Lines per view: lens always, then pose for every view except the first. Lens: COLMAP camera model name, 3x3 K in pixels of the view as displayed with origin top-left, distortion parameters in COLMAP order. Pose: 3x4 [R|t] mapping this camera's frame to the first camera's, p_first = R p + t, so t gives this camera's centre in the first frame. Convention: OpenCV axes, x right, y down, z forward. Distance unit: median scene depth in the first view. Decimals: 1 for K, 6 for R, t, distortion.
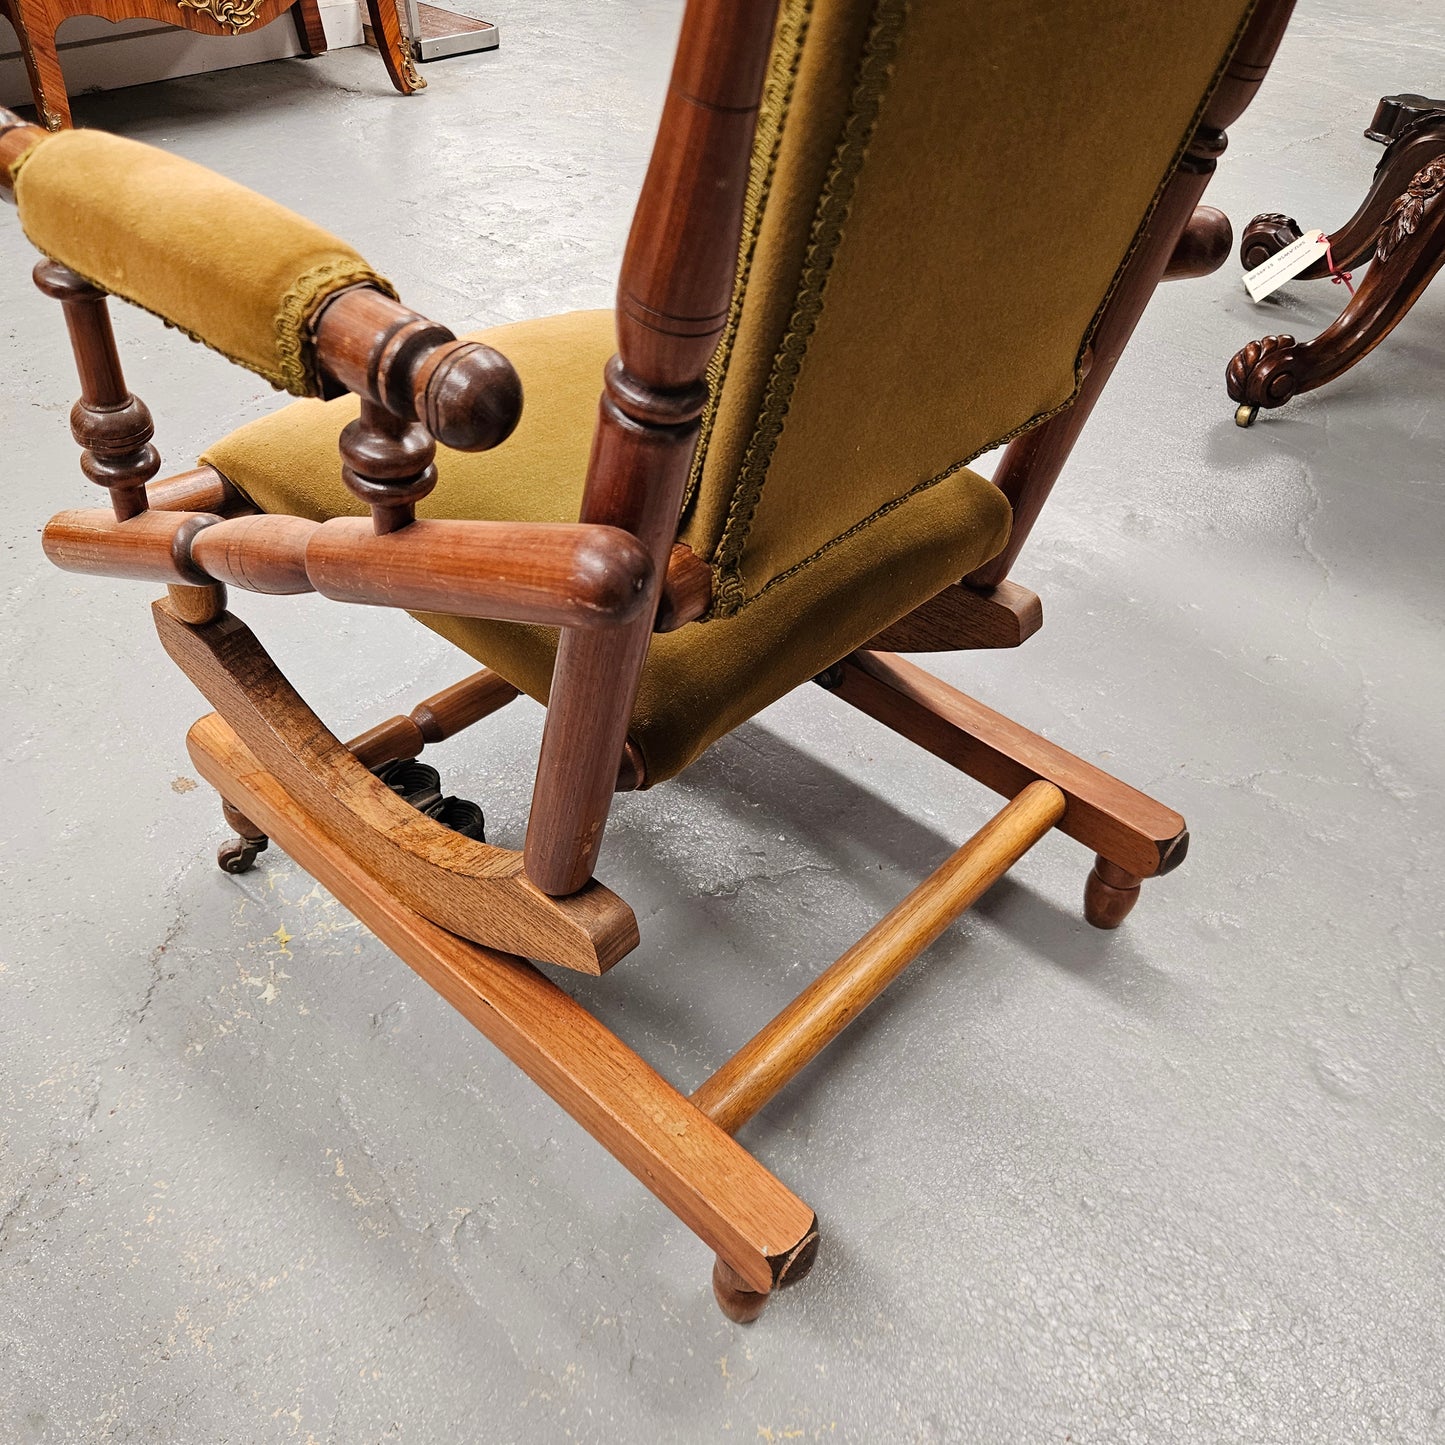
lens RADIAL K [[1310.1, 0, 734.7], [0, 1310.1, 677.9], [0, 0, 1]] dist [0.068267, -0.080366]
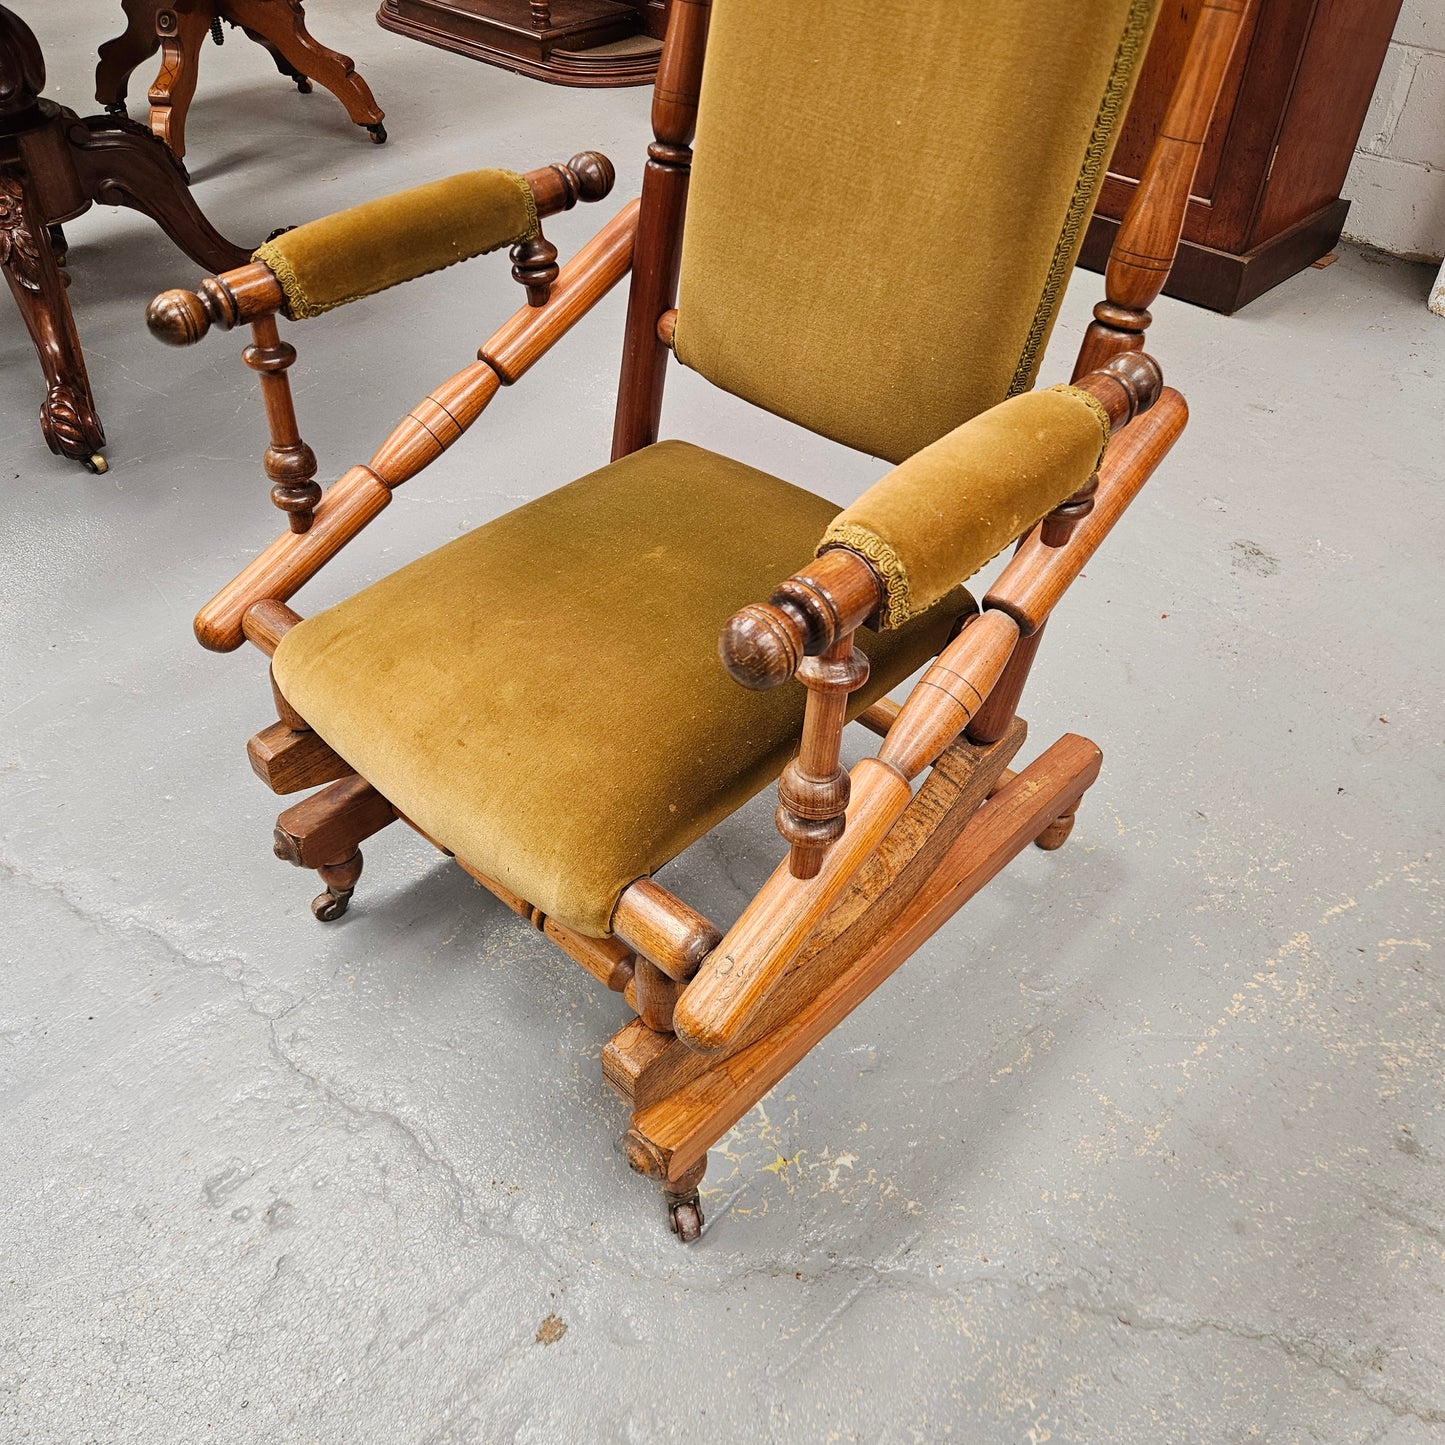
lens RADIAL K [[1294.8, 0, 718.9], [0, 1294.8, 708.9], [0, 0, 1]] dist [0.073179, -0.069977]
pose [[0.020998, -0.700335, 0.713506, -0.883925], [0.628474, 0.564276, 0.535363, -0.624702], [-0.777547, 0.437178, 0.451991, 0.452064]]
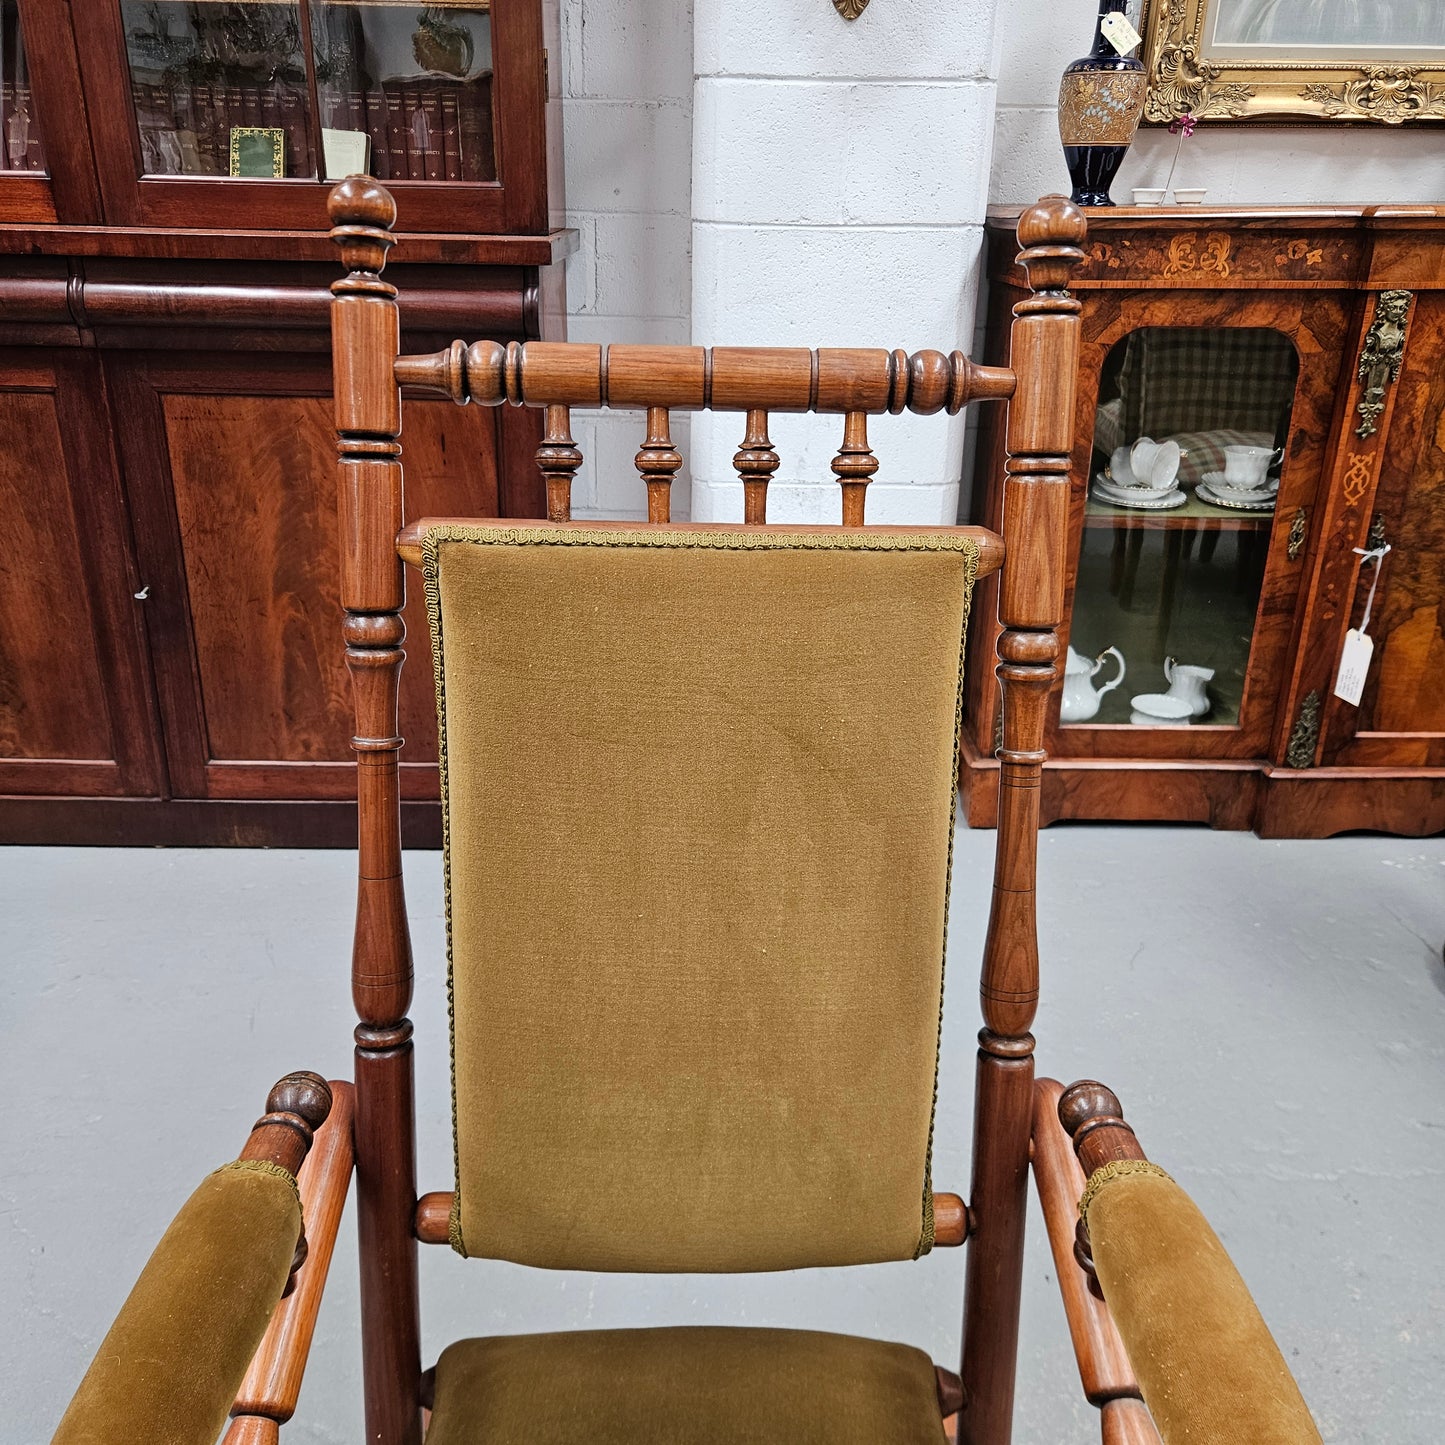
lens RADIAL K [[1298.9, 0, 712.6], [0, 1298.9, 722.6], [0, 0, 1]] dist [0.071342, -0.087292]
pose [[-0.676471, -0.339652, 0.653471, -0.425130], [0.428965, 0.539534, 0.724495, -1.003859], [-0.598645, 0.770415, -0.219280, 0.681845]]
